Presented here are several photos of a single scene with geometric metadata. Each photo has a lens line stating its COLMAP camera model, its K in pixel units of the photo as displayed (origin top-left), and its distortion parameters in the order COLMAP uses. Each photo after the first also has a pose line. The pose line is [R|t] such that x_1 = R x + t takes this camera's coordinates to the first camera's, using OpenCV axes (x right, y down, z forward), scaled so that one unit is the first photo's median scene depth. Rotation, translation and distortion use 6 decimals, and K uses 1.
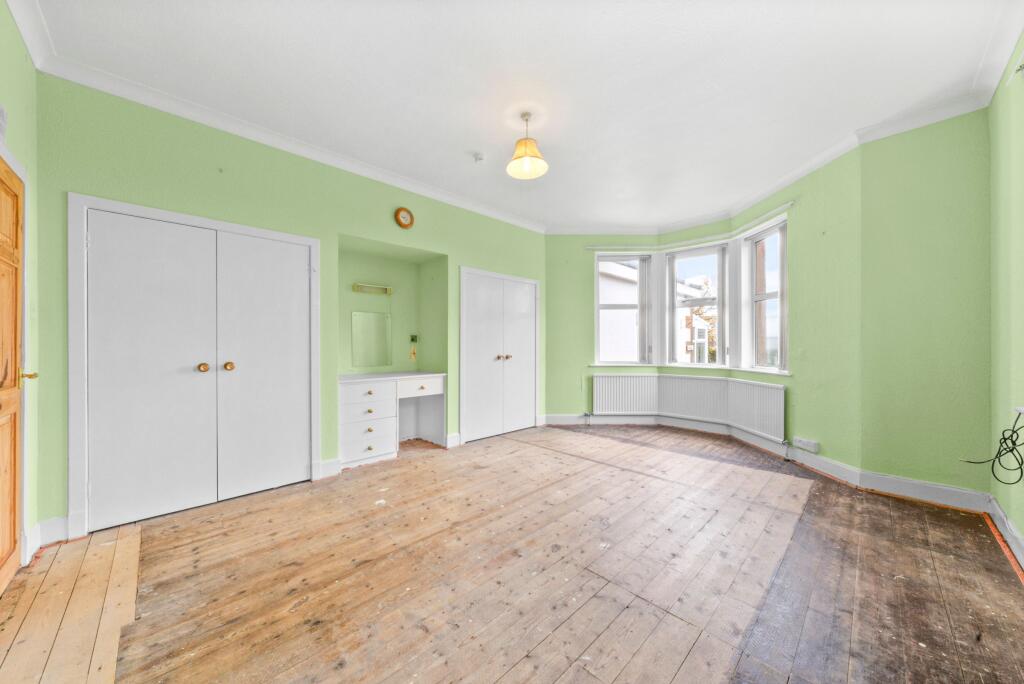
lens RADIAL K [[357.2, 0, 511.8], [0, 357.2, 342.8], [0, 0, 1]] dist [-0.001512, 0.000368]
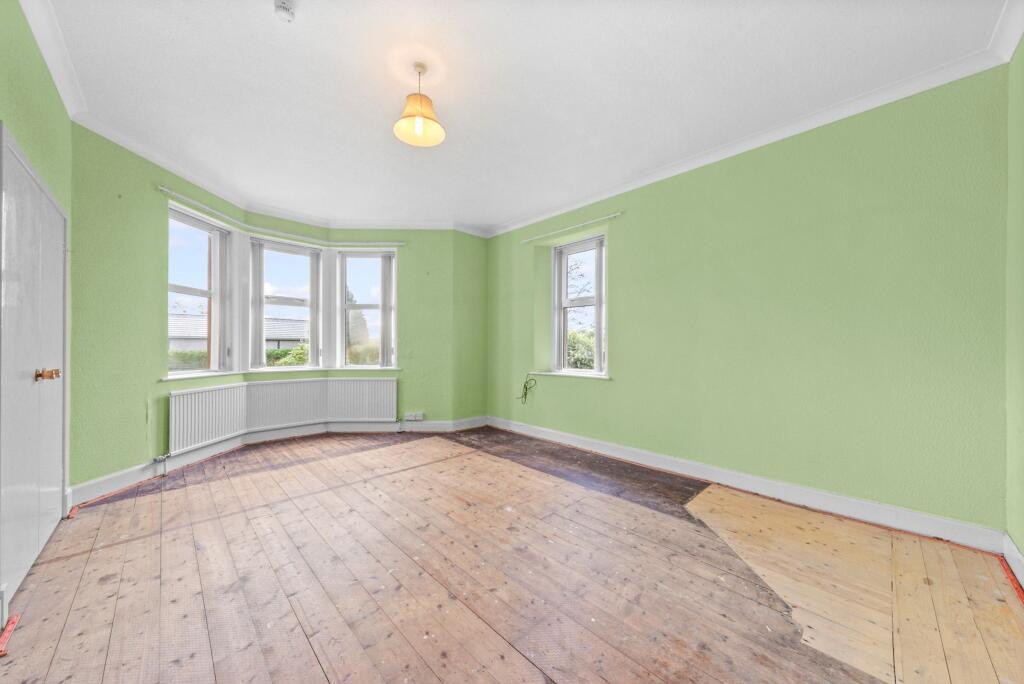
lens RADIAL K [[357.2, 0, 505.4], [0, 357.2, 346.2], [0, 0, 1]] dist [-0.001512, 0.000368]
pose [[0.016017, 0.005006, 0.999859, -0.476086], [-0.008478, 0.999952, -0.004871, 0.004570], [-0.999836, -0.008399, 0.016059, 0.483339]]
